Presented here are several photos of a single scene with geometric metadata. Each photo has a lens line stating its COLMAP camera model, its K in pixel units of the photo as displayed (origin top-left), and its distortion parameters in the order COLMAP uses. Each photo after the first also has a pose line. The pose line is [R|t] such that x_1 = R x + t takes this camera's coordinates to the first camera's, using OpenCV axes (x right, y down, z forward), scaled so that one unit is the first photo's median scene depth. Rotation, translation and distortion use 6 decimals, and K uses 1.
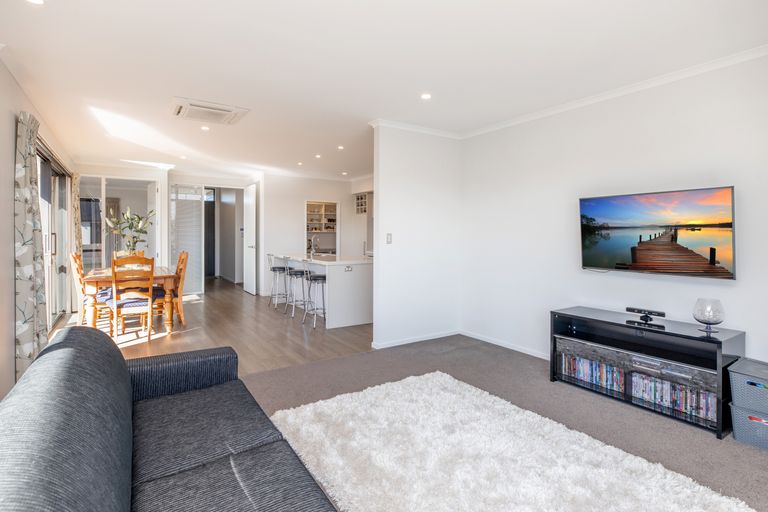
lens RADIAL K [[420.1, 0, 383.3], [0, 420.1, 238.5], [0, 0, 1]] dist [0.055183, -0.000267]
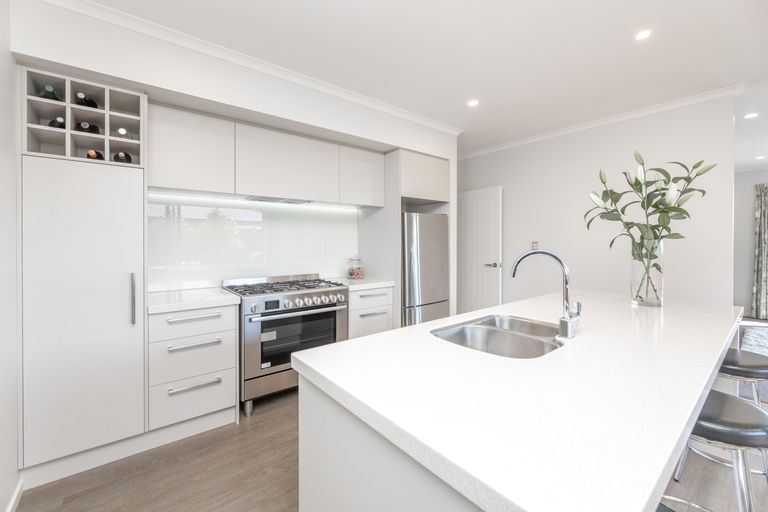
lens RADIAL K [[314.5, 0, 383.8], [0, 314.5, 241.2], [0, 0, 1]] dist [-0.000676, 0.000028]
pose [[-0.131849, -0.007439, 0.991242, -0.279552], [0.010462, 0.999906, 0.008895, -0.012682], [-0.991215, 0.011543, -0.131759, 0.915342]]
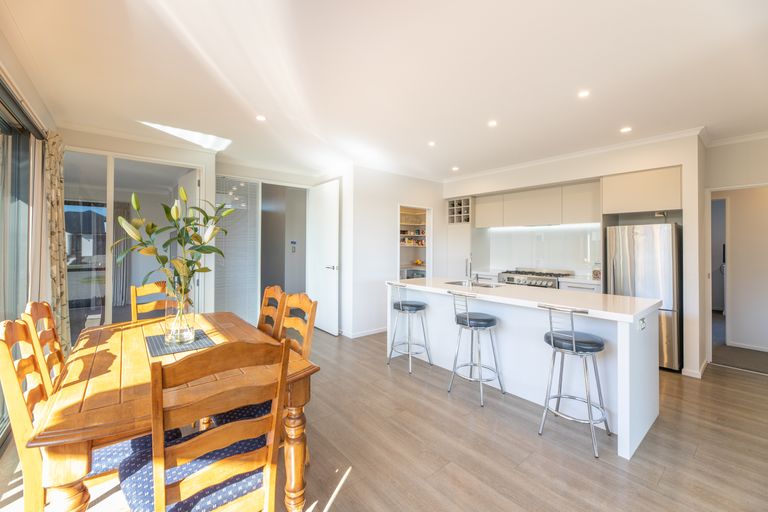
lens RADIAL K [[314.5, 0, 383.8], [0, 314.5, 241.2], [0, 0, 1]] dist [-0.000676, 0.000028]
pose [[0.989207, 0.001399, 0.146517, -0.303372], [0.001972, 0.999737, -0.022857, -0.012091], [-0.146510, 0.022899, 0.988944, 0.460619]]
